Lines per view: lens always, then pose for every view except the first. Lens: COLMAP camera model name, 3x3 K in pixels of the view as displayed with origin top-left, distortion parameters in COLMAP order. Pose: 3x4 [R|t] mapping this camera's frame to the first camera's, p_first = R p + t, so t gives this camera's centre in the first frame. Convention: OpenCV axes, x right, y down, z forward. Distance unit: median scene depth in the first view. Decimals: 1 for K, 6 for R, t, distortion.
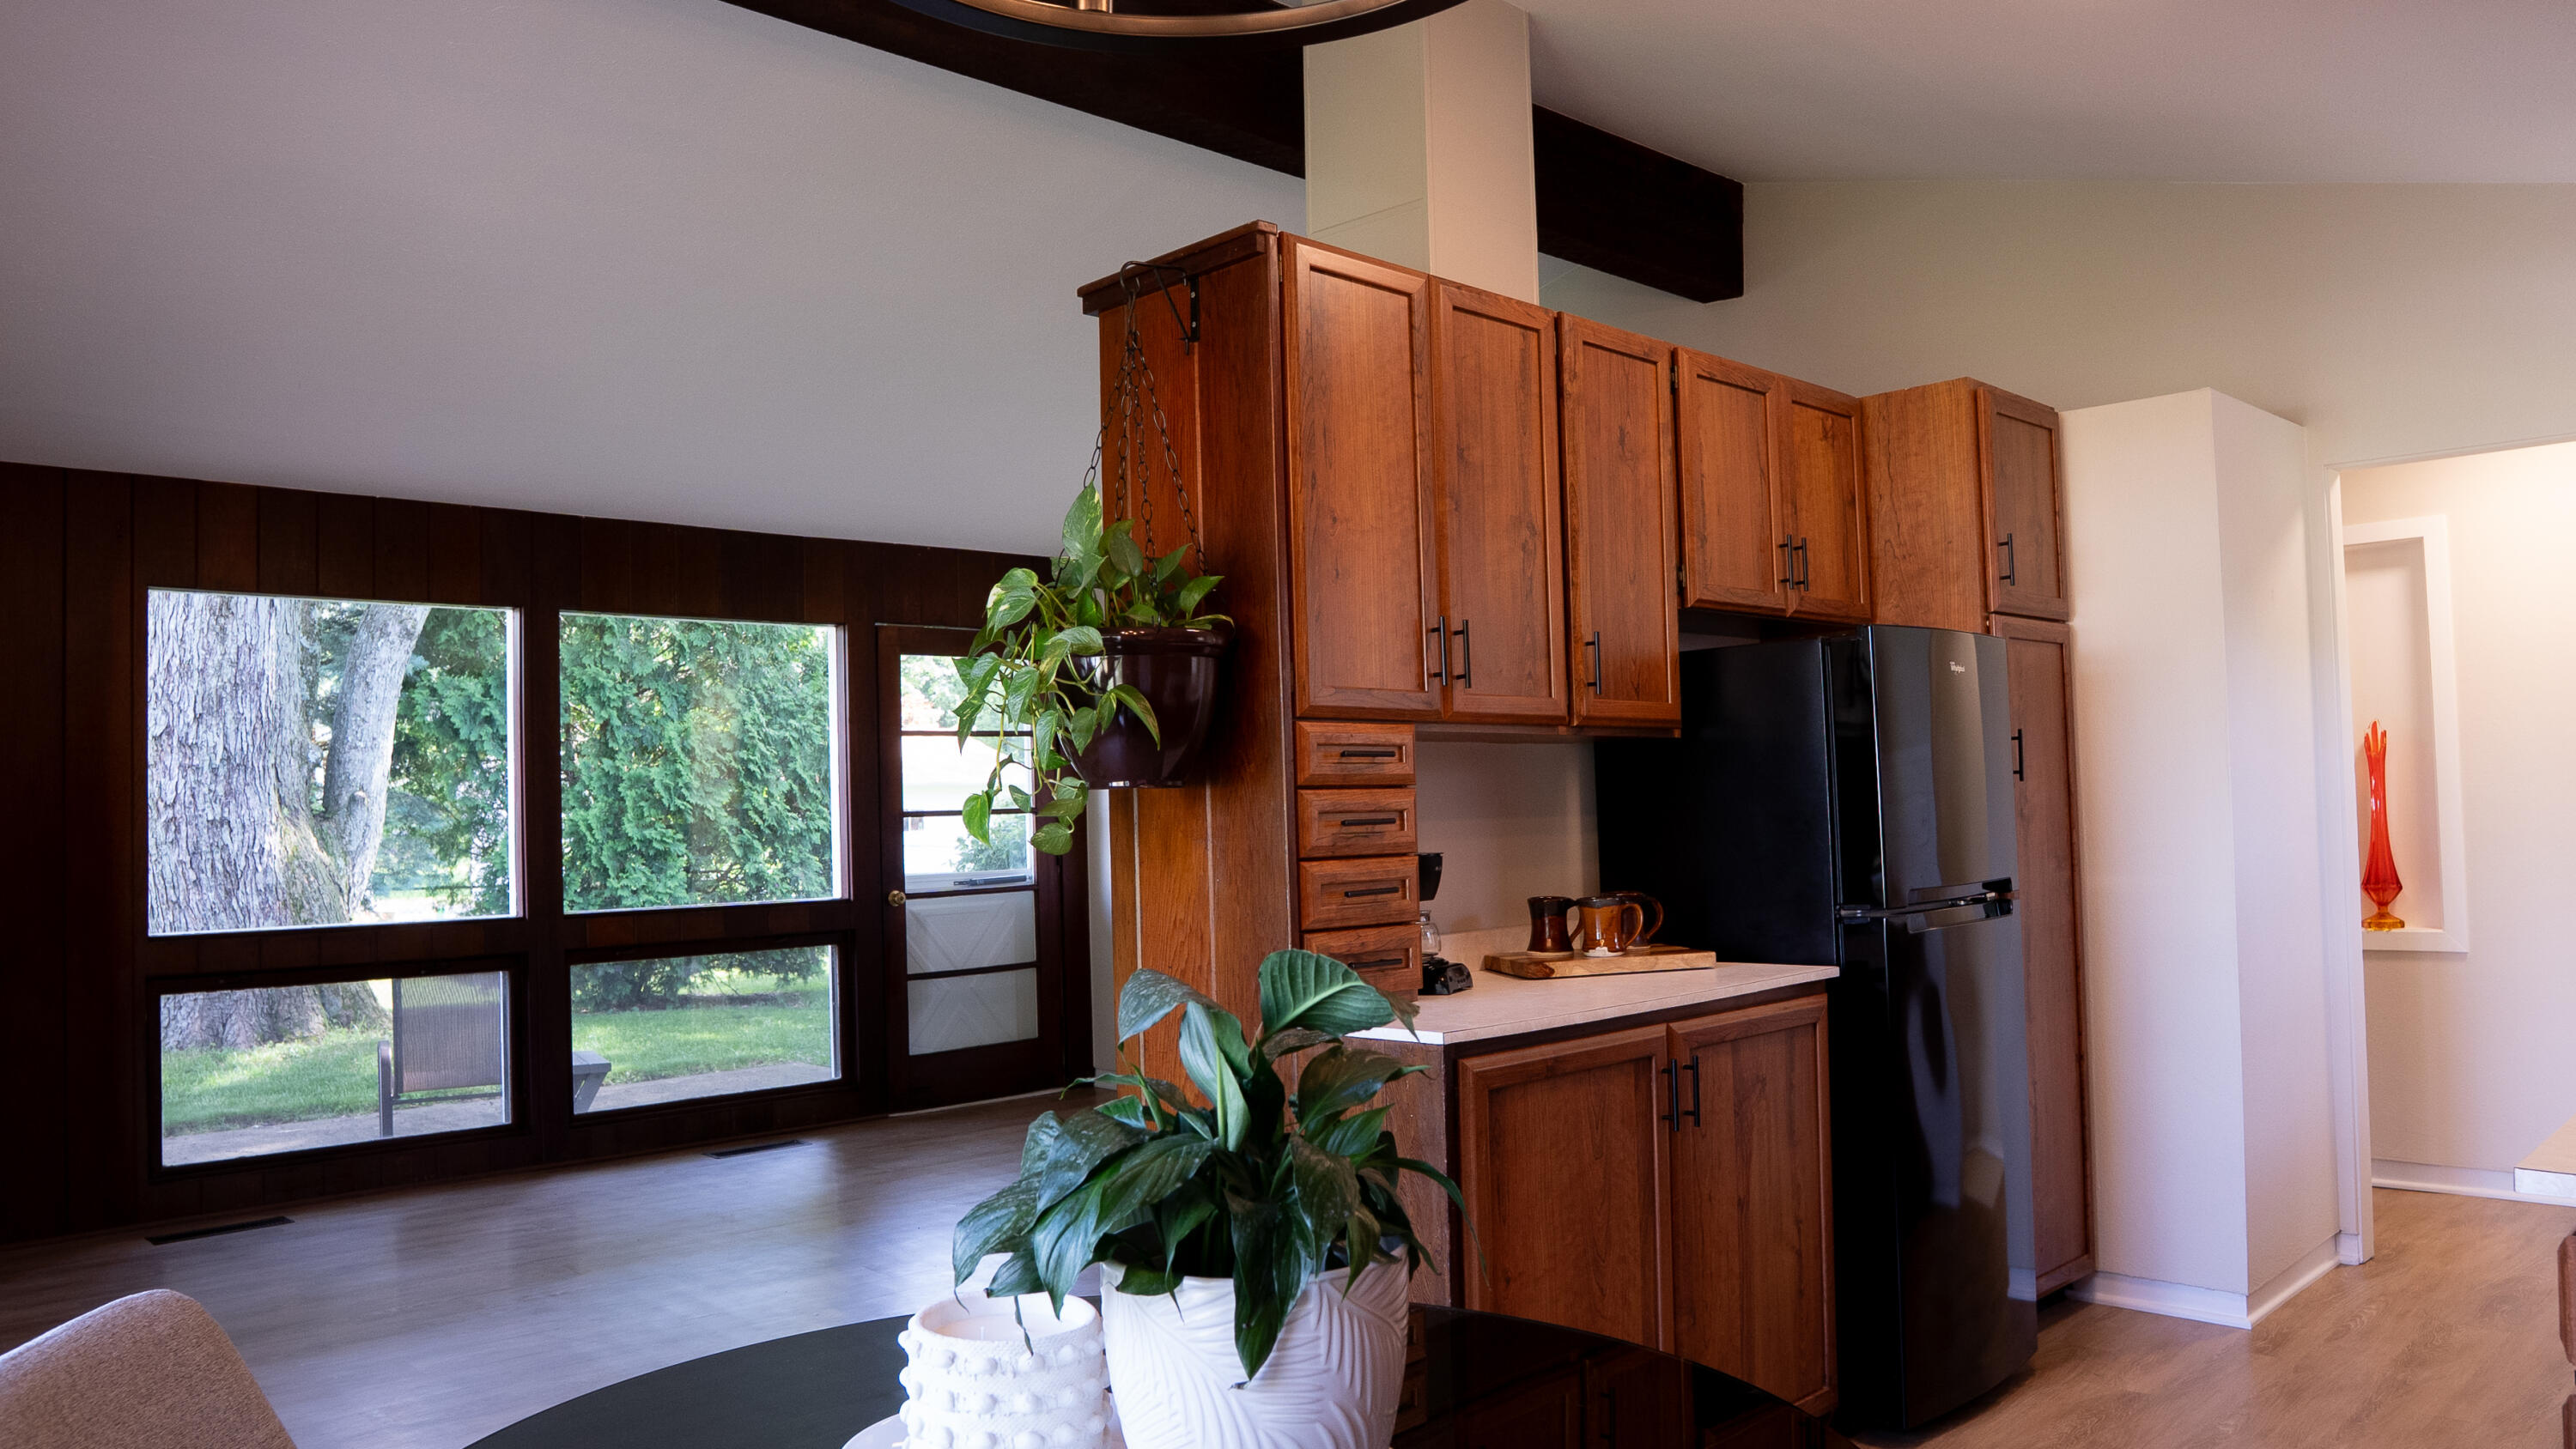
lens RADIAL K [[1952.0, 0, 1293.6], [0, 1952.0, 738.0], [0, 0, 1]] dist [-0.043616, 0.014142]
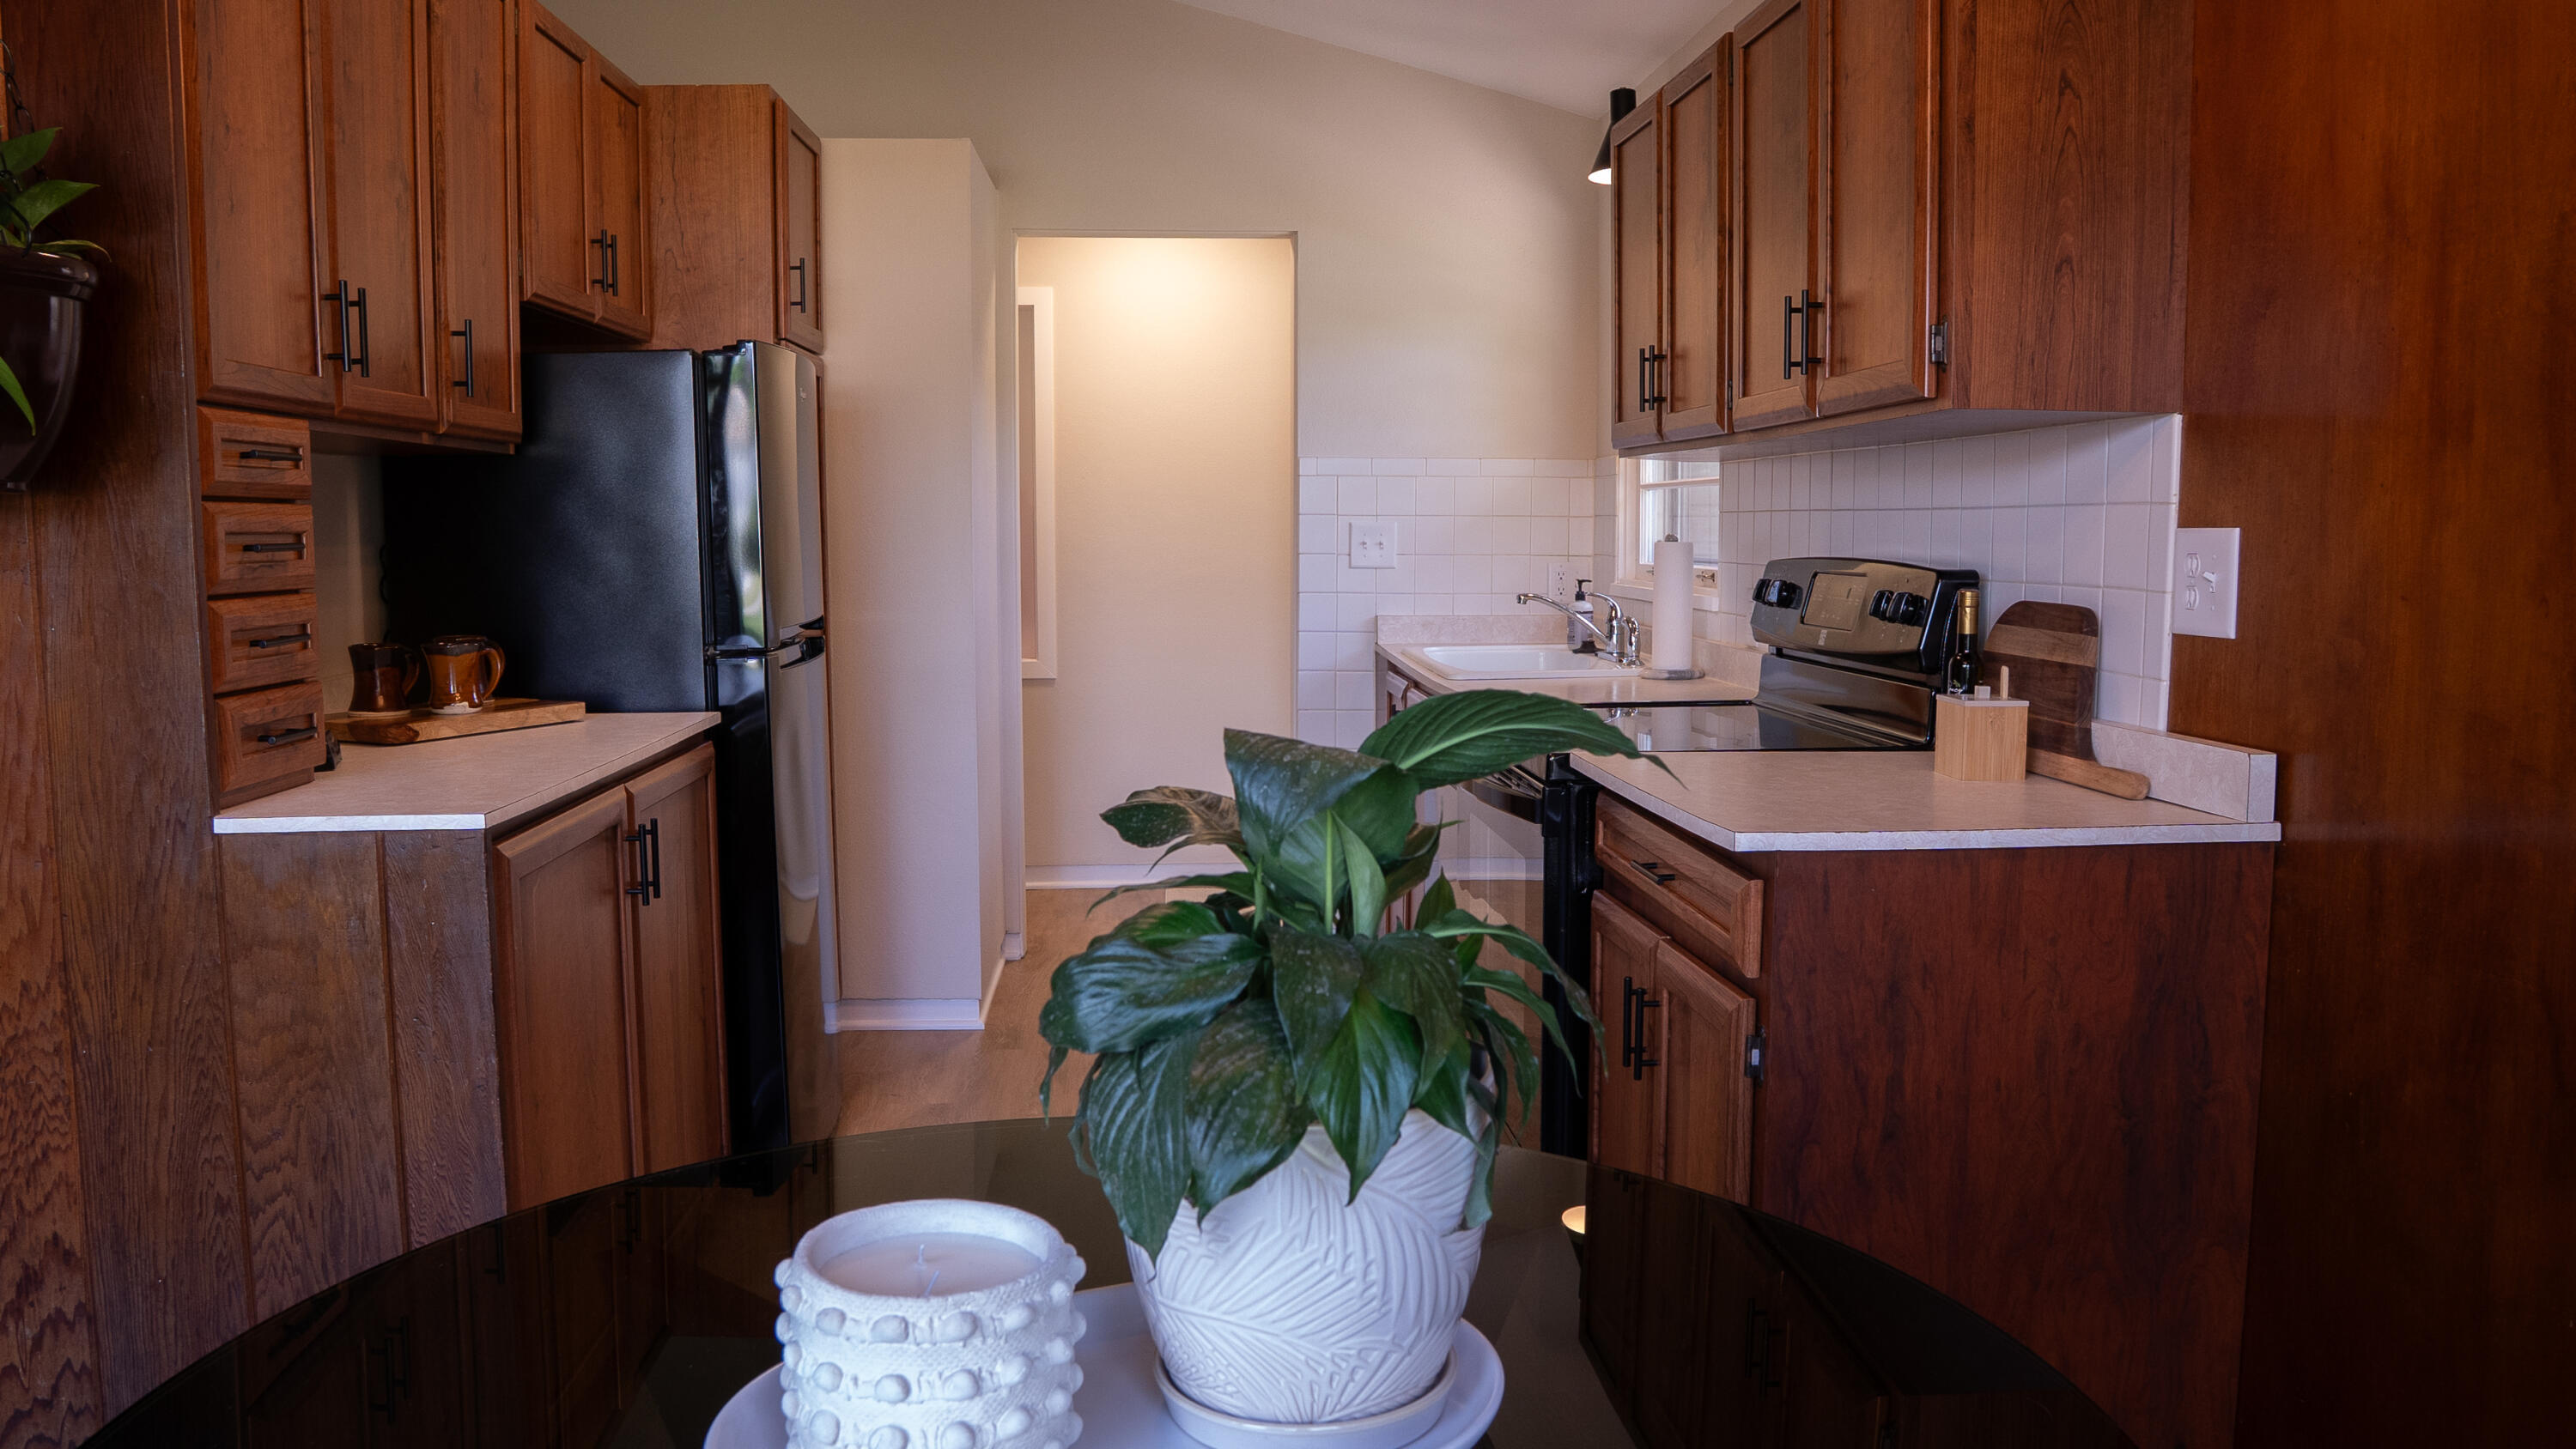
lens RADIAL K [[1952.0, 0, 1293.6], [0, 1952.0, 707.3], [0, 0, 1]] dist [-0.043616, 0.014142]
pose [[0.653348, -0.045359, 0.755698, -0.236467], [-0.043115, 0.994354, 0.096960, 0.013495], [-0.755829, -0.095931, 0.647704, 0.193038]]
